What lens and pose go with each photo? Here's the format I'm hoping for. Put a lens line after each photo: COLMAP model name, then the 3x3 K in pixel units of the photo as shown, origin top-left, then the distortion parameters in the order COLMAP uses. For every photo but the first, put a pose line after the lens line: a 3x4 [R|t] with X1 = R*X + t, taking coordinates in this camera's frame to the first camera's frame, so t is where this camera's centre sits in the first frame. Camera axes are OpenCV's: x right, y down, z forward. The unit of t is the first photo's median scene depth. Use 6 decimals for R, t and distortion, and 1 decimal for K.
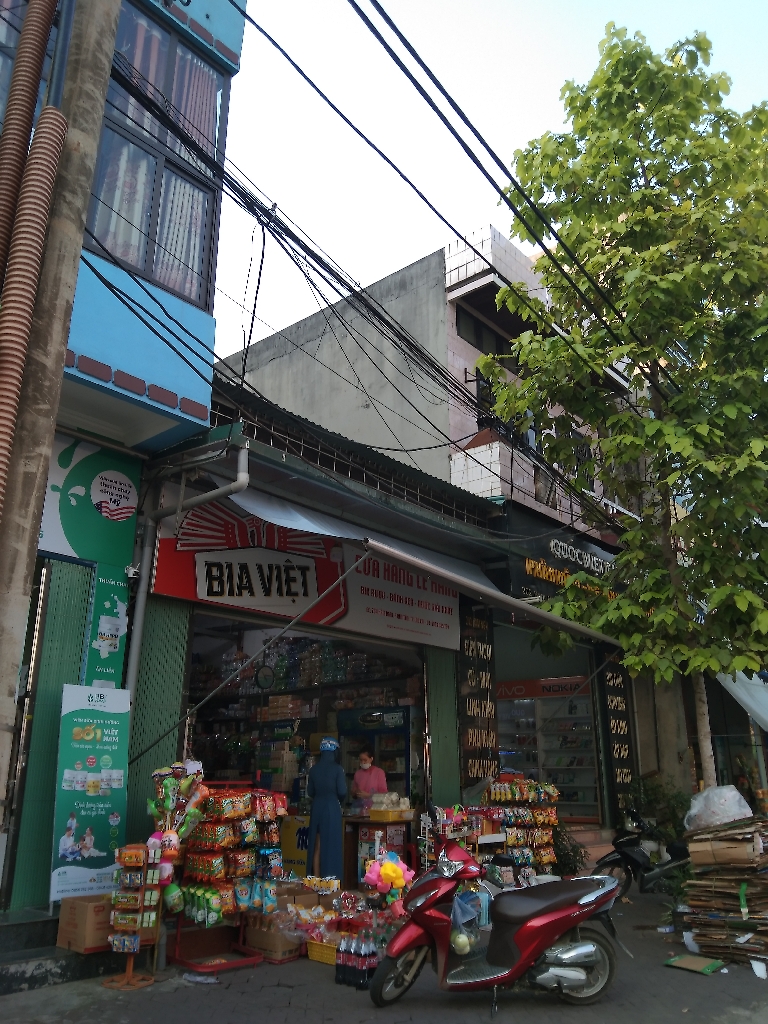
lens RADIAL K [[826.8, 0, 384.0], [0, 826.8, 512.0], [0, 0, 1]] dist [0.133879, -0.283650]
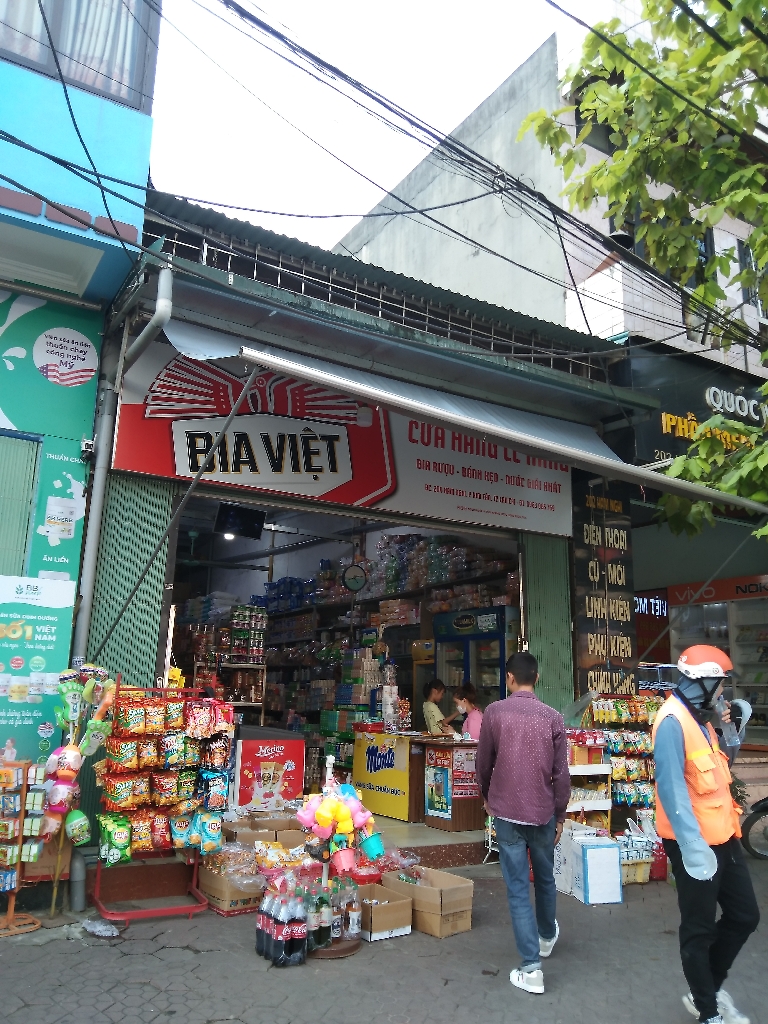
lens RADIAL K [[826.8, 0, 384.0], [0, 826.8, 512.0], [0, 0, 1]] dist [0.133879, -0.283650]
pose [[0.950229, -0.051729, -0.307228, 0.204434], [0.079238, 0.993820, 0.077743, 0.083813], [0.301308, -0.098218, 0.948455, 0.248579]]
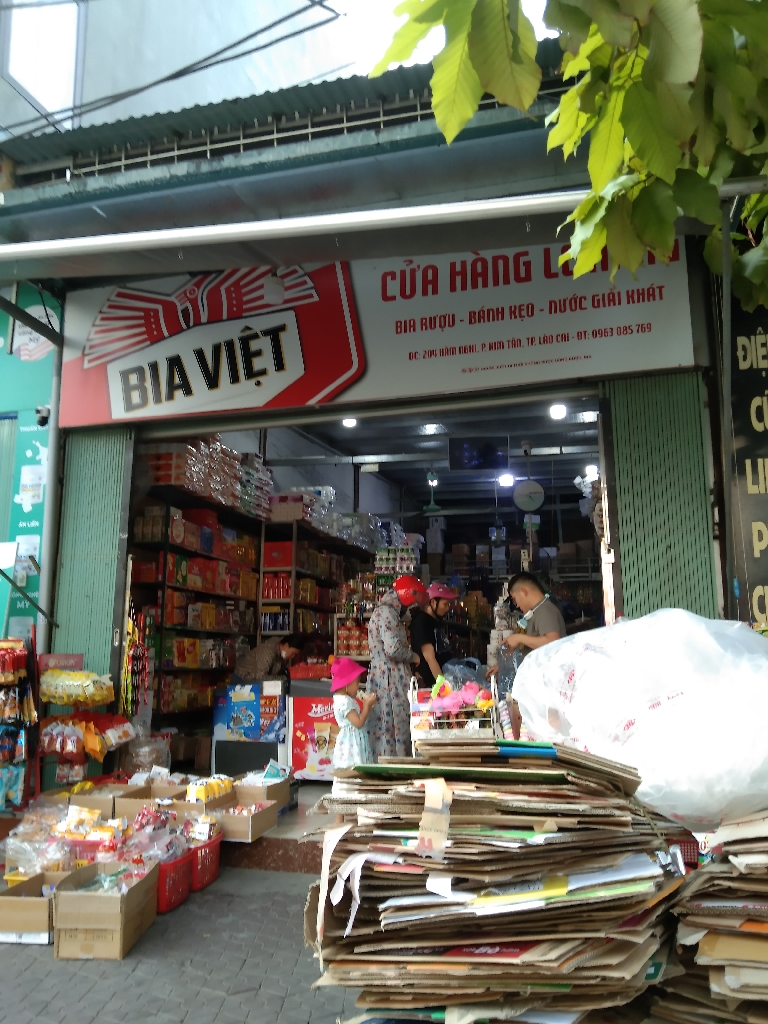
lens RADIAL K [[822.9, 0, 384.0], [0, 822.9, 512.0], [0, 0, 1]] dist [0.096668, -0.198796]
pose [[0.428579, -0.162023, -0.888858, 0.515433], [0.285638, 0.957630, -0.036834, 0.263061], [0.857165, -0.238105, 0.456700, 0.766036]]
